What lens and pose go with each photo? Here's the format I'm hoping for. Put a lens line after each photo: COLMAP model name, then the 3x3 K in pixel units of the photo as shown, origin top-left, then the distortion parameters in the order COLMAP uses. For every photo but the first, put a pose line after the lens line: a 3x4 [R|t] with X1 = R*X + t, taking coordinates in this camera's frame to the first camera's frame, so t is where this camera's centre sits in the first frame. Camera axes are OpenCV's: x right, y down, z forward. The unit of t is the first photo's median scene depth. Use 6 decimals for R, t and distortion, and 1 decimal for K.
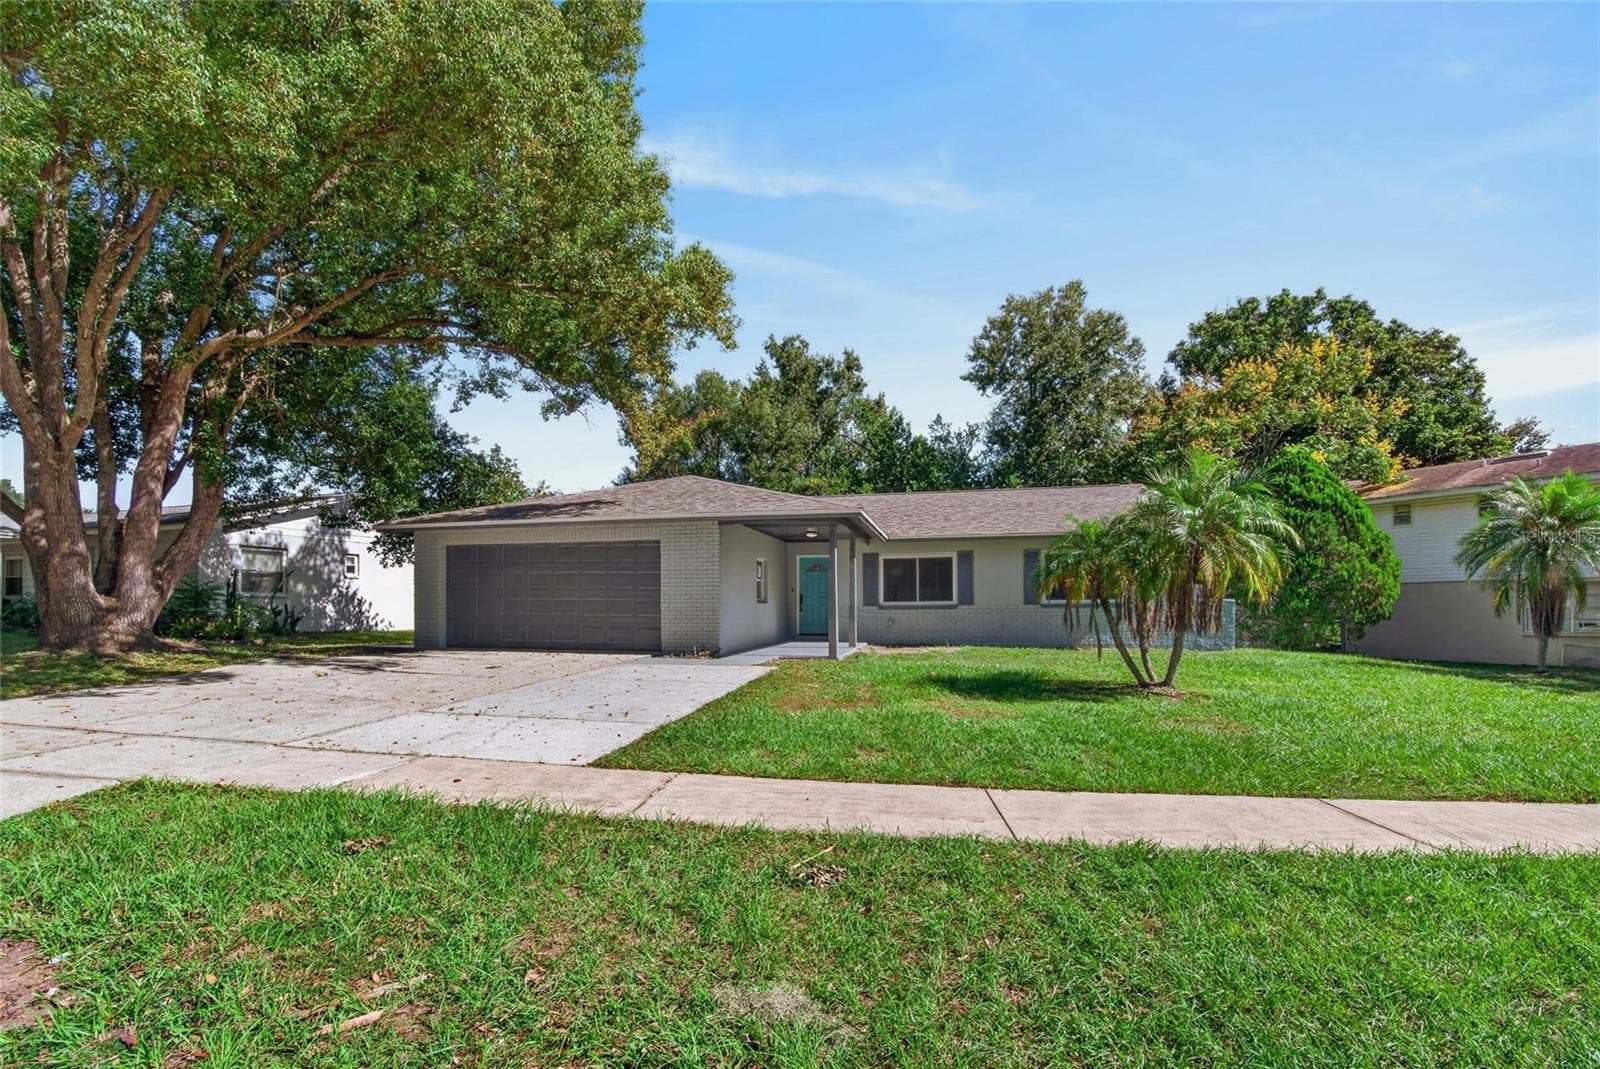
lens RADIAL K [[733.2, 0, 789.1], [0, 733.2, 603.9], [0, 0, 1]] dist [-0.037156, 0.007658]
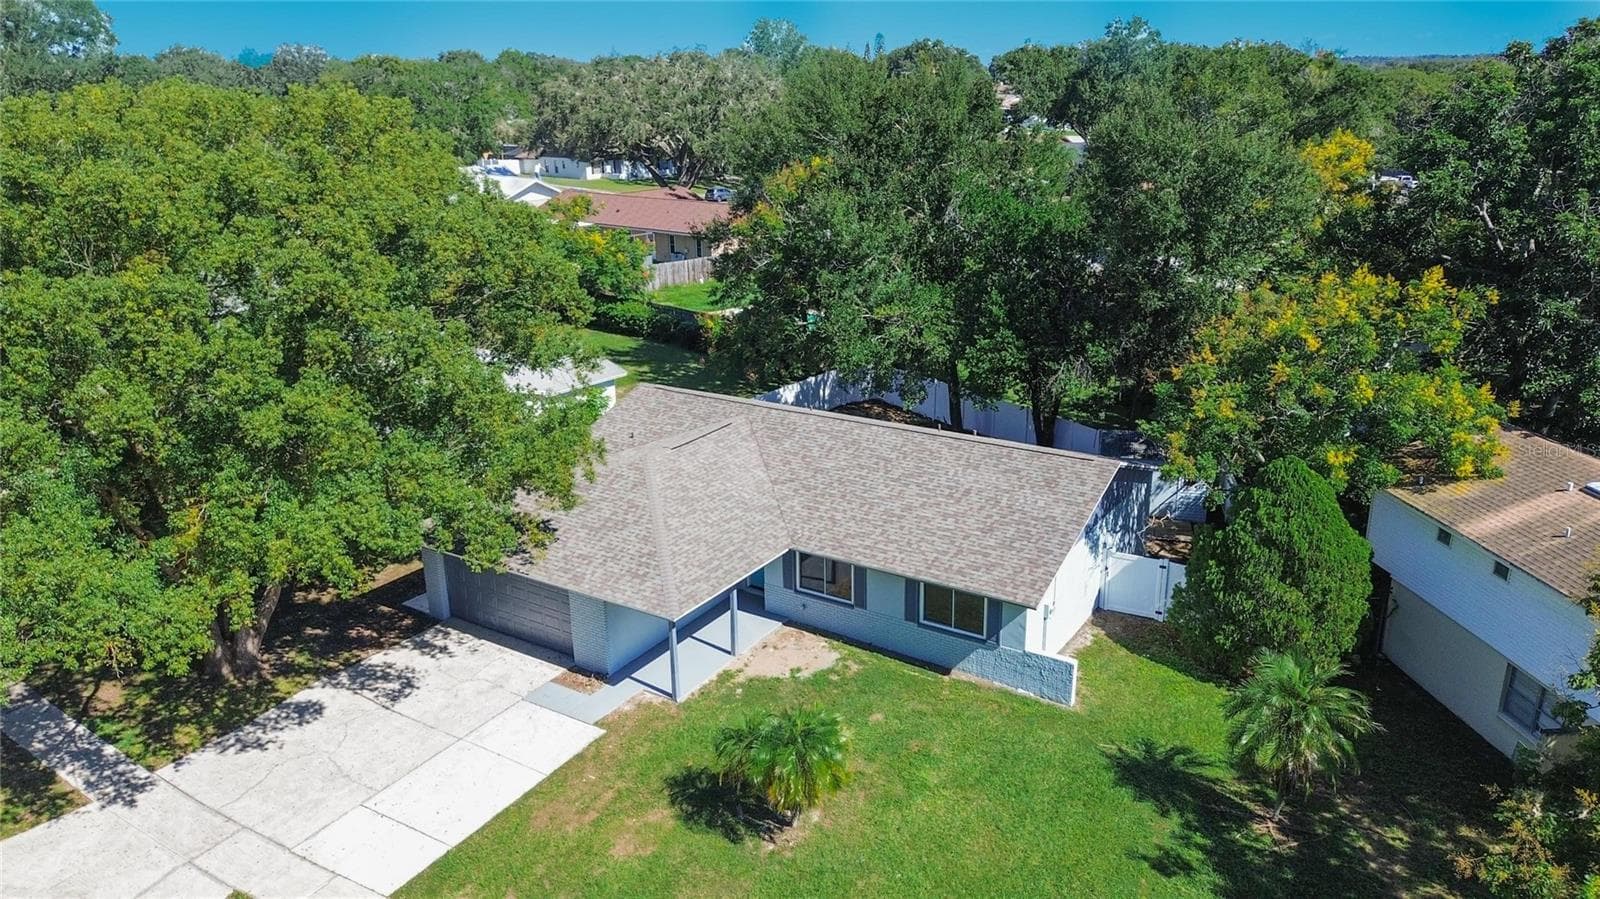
lens RADIAL K [[1120.0, 0, 800.0], [0, 1120.0, 449.5], [0, 0, 1]] dist [0.083567, -0.080135]
pose [[0.939509, 0.094051, -0.329359, 0.644857], [0.018759, 0.945992, 0.323648, -0.725578], [0.342011, -0.310249, 0.887003, -0.440272]]
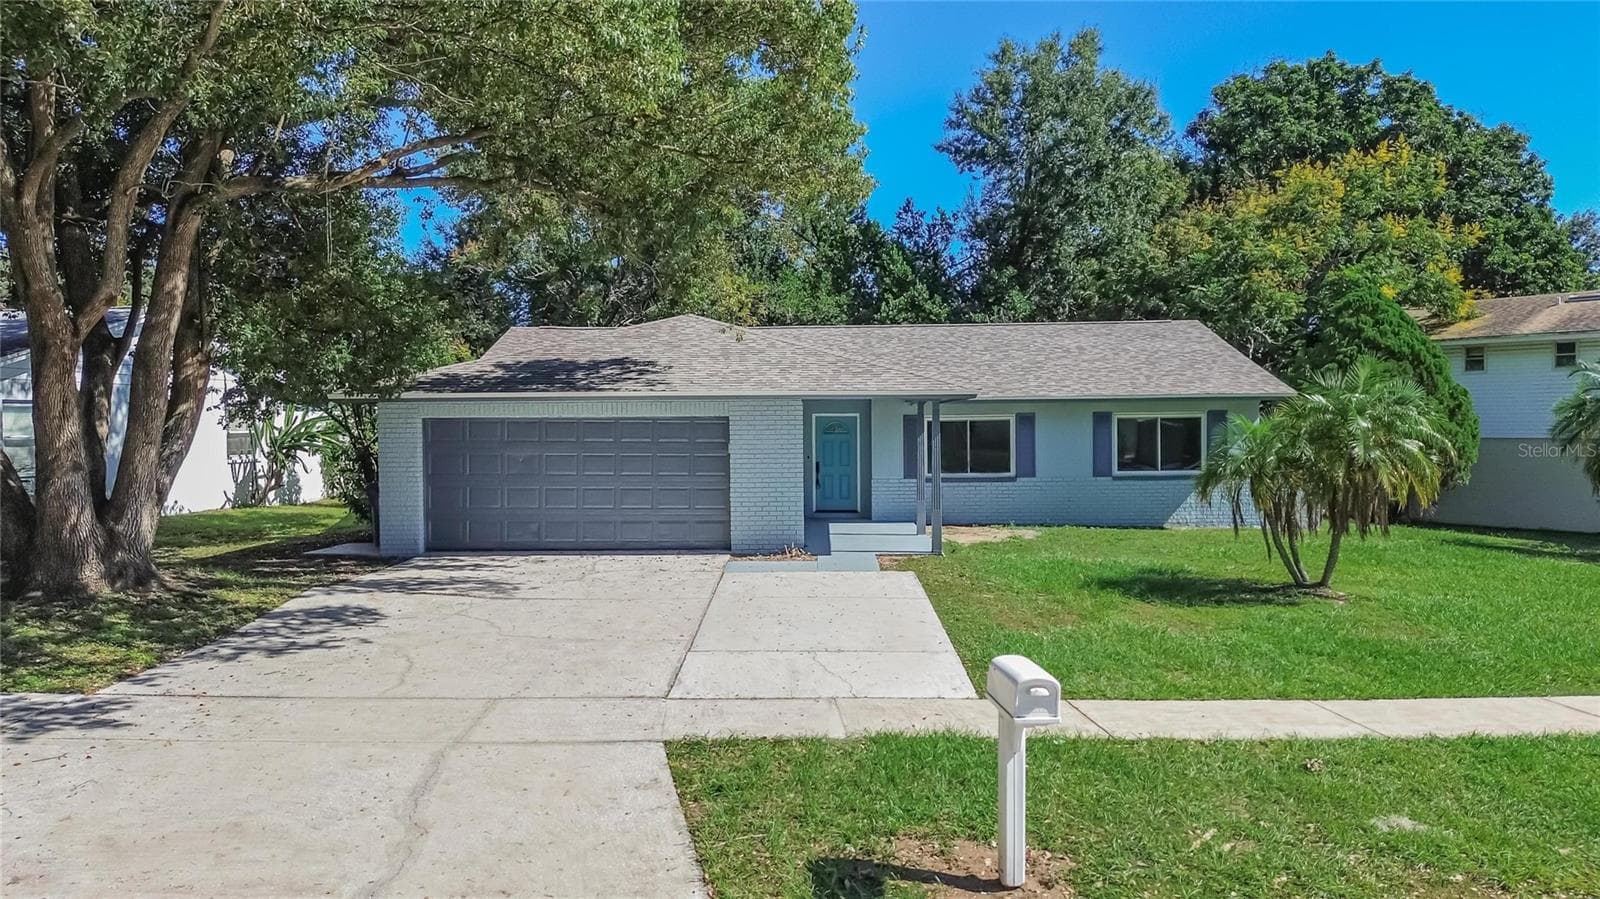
lens RADIAL K [[1120.0, 0, 800.0], [0, 1120.0, 449.5], [0, 0, 1]] dist [0.083567, -0.080135]
pose [[0.975234, -0.010352, 0.220933, -0.280719], [0.003037, 0.999437, 0.033422, -0.069259], [-0.221154, -0.031923, 0.974716, -0.197299]]
